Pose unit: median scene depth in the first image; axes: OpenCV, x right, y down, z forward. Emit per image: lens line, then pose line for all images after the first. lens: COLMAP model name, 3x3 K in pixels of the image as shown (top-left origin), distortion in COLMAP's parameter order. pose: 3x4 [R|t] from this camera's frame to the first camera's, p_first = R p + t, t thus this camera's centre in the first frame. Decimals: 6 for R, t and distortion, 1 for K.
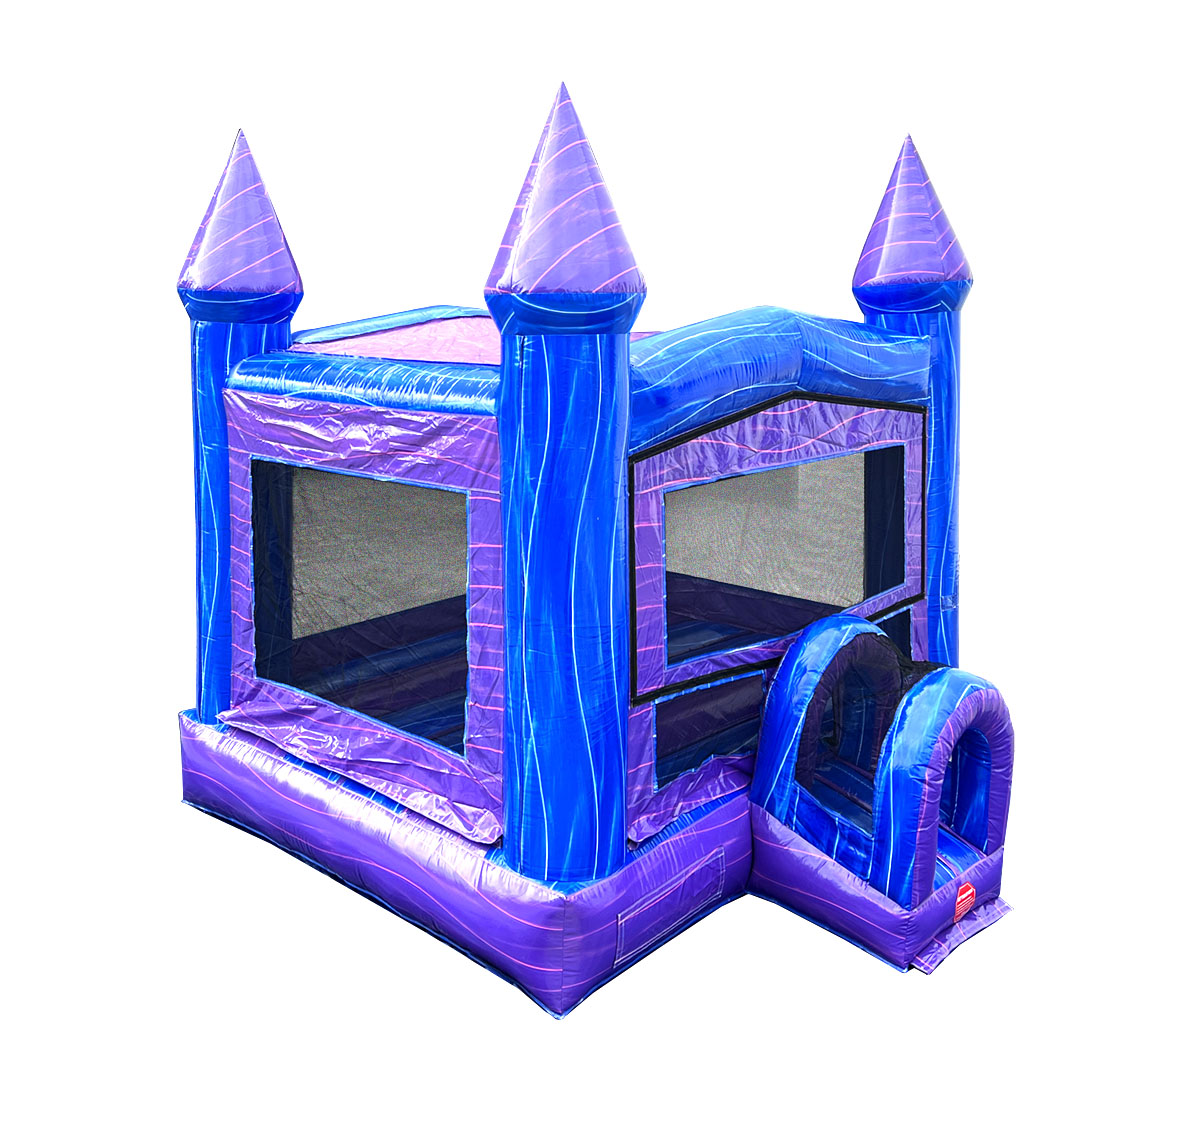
lens RADIAL K [[1176.5, 0, 600.0], [0, 1176.5, 566.0], [0, 0, 1]] dist [-0.005677, -0.010653]
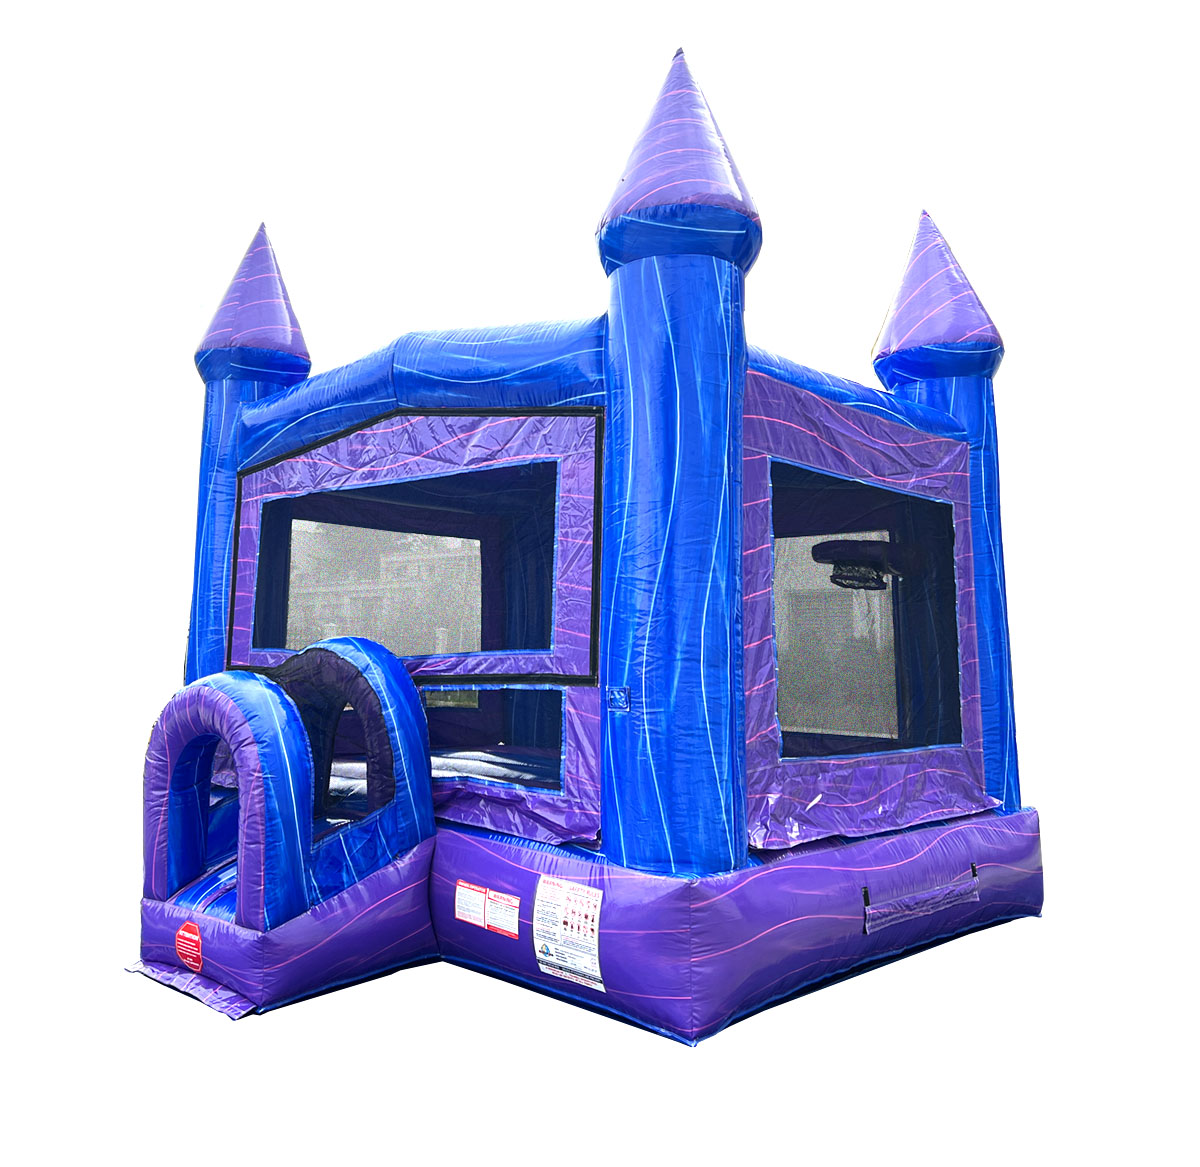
lens RADIAL K [[1198.9, 0, 600.1], [0, 1198.9, 560.2], [0, 0, 1]] dist [0.004854, -0.011069]
pose [[0.046928, -0.058050, -0.997210, 1.143635], [-0.215032, 0.974317, -0.066836, 0.003737], [0.975479, 0.217569, 0.033240, 1.147147]]
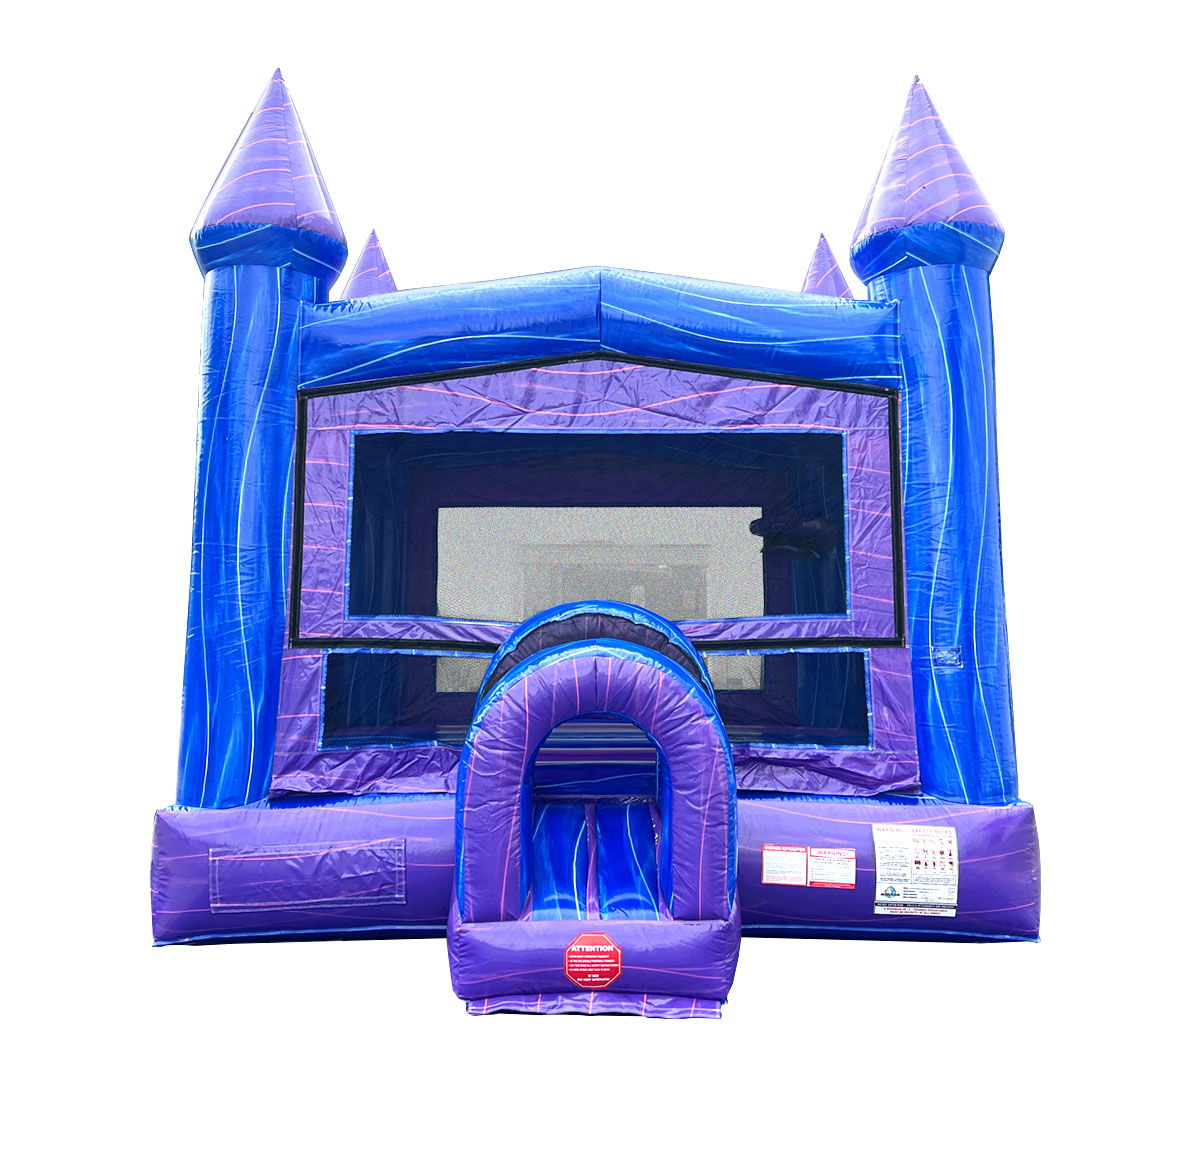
lens RADIAL K [[1222.6, 0, 600.0], [0, 1222.6, 586.0], [0, 0, 1]] dist [0.009780, -0.002942]
pose [[0.730856, -0.012485, -0.682417, 0.782225], [-0.150145, 0.972400, -0.178593, 0.184762], [0.665812, 0.232988, 0.708810, 0.388042]]
